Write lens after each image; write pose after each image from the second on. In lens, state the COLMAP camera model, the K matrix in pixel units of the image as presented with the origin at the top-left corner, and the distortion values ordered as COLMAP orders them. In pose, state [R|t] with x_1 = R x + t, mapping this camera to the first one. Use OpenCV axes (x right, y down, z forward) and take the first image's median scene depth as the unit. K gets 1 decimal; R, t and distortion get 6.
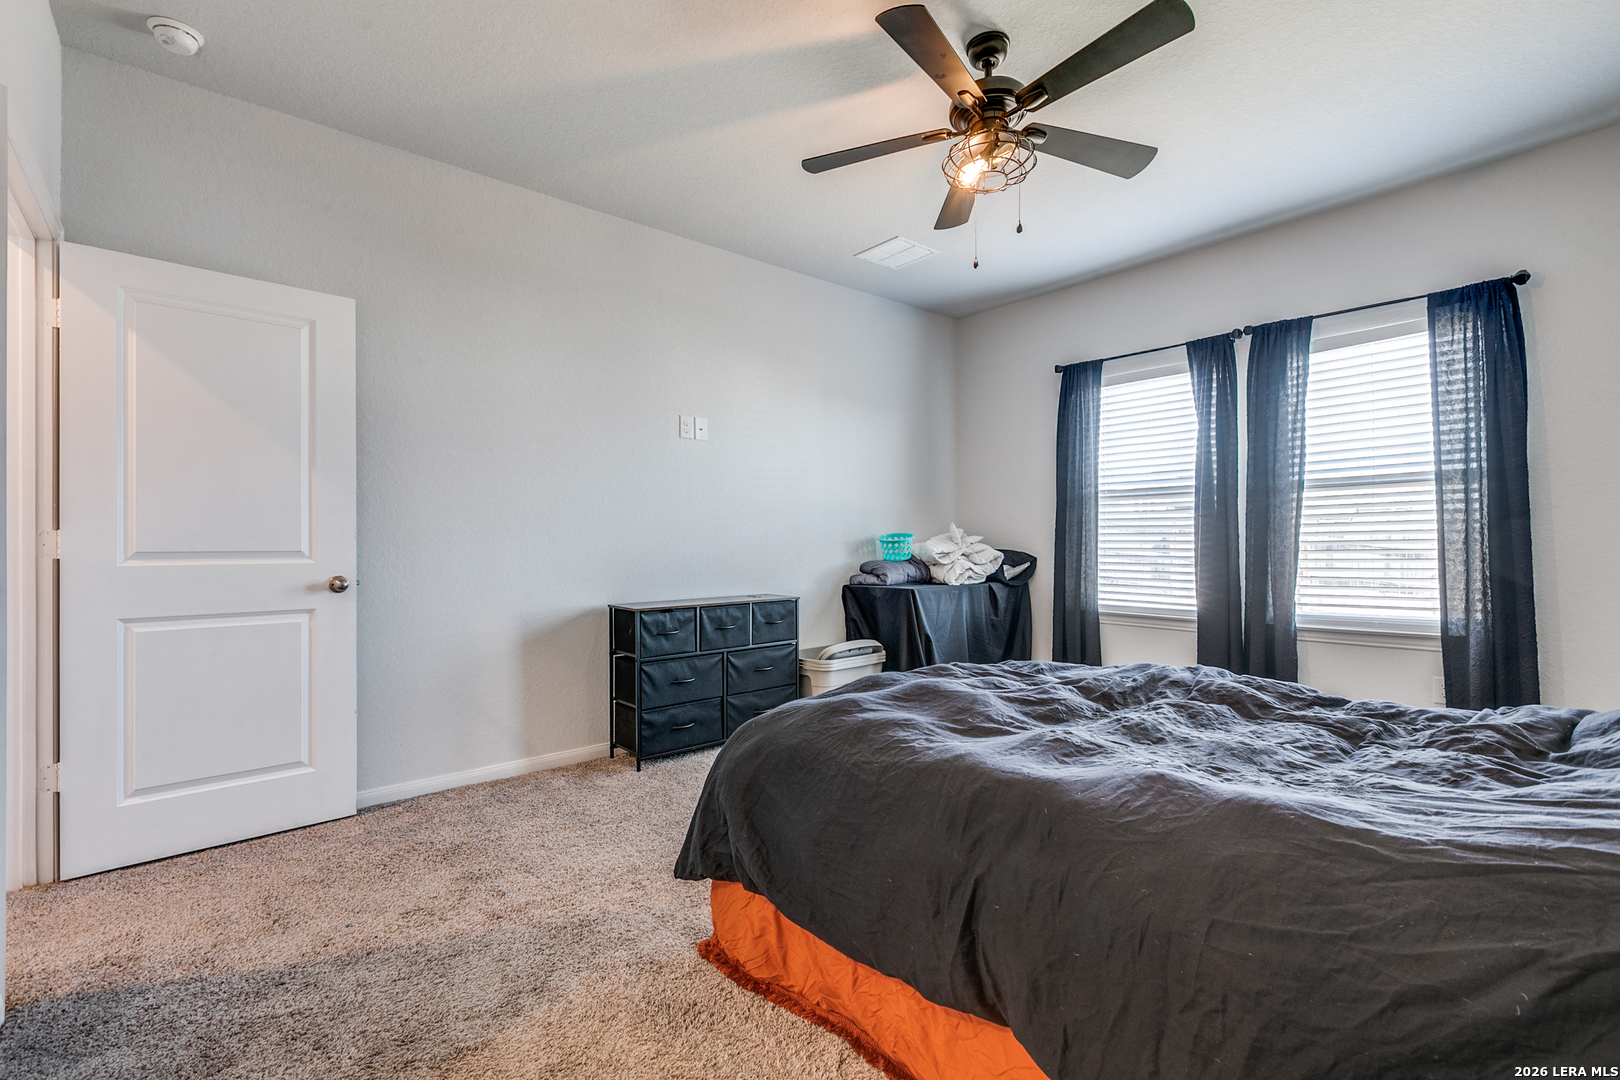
lens RADIAL K [[722.1, 0, 808.6], [0, 722.1, 550.2], [0, 0, 1]] dist [0.000241, -0.000075]
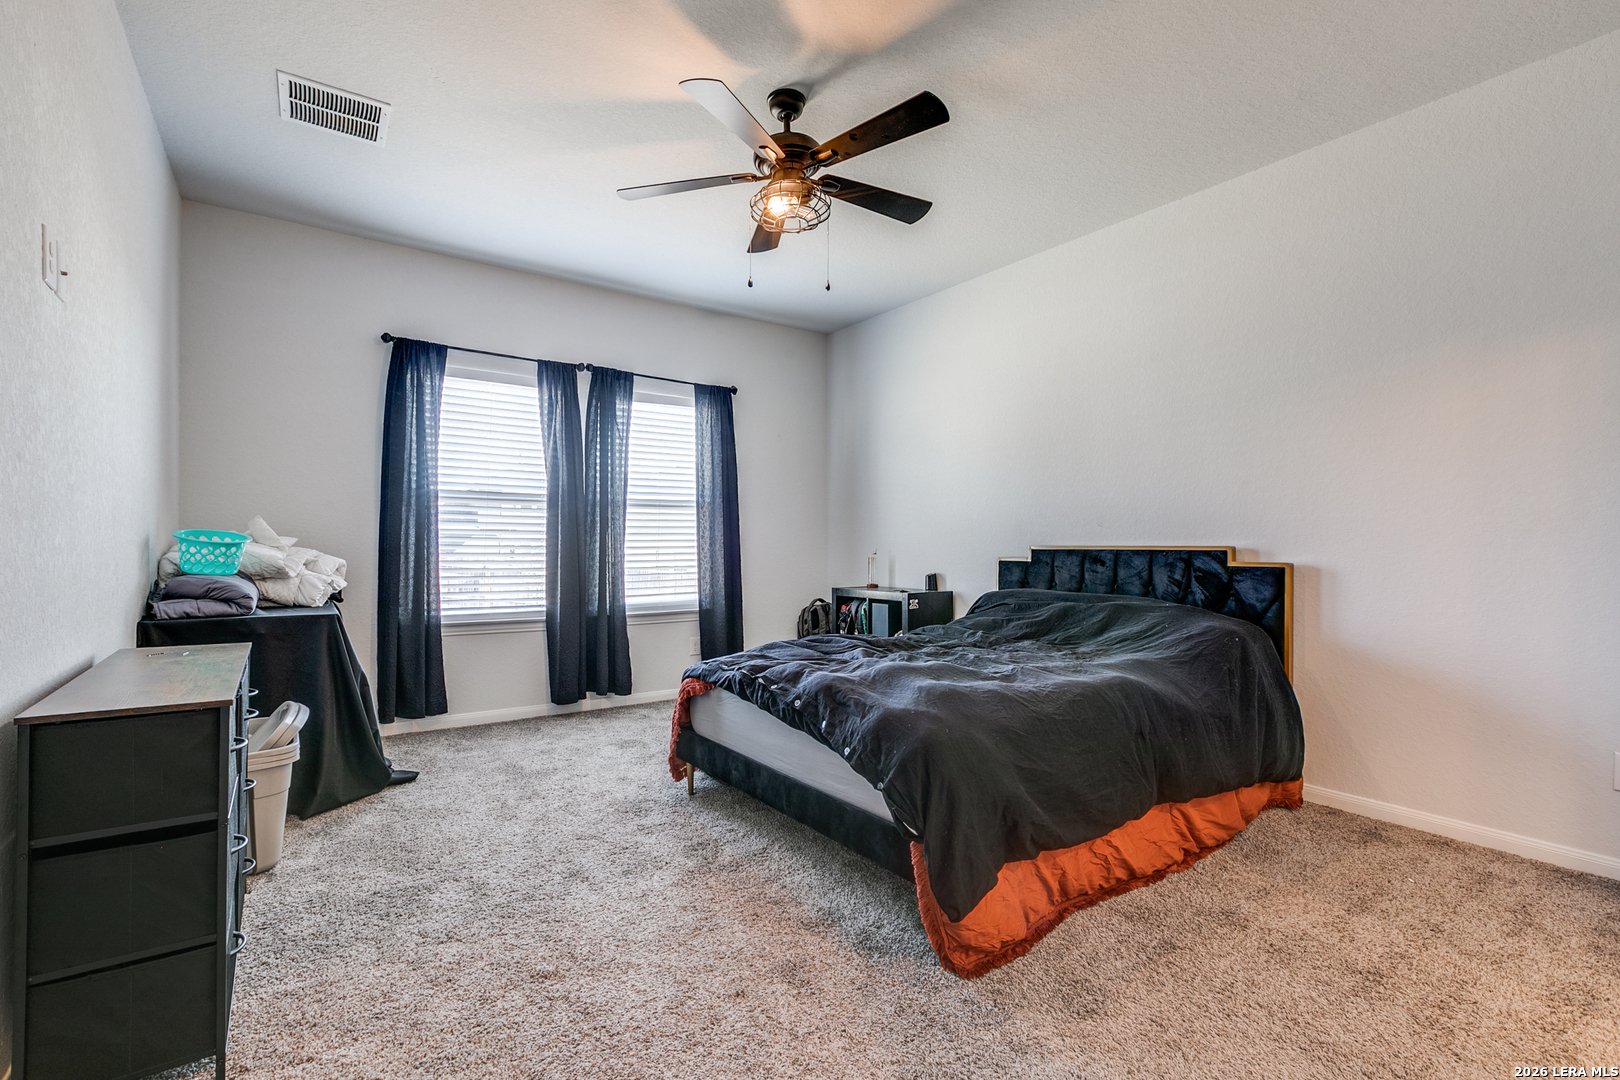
lens RADIAL K [[722.1, 0, 808.6], [0, 722.1, 550.2], [0, 0, 1]] dist [0.000241, -0.000075]
pose [[0.099161, -0.000109, 0.995071, -0.537926], [0.005319, 0.999986, -0.000421, -0.004471], [-0.995057, 0.005334, 0.099160, 0.542937]]
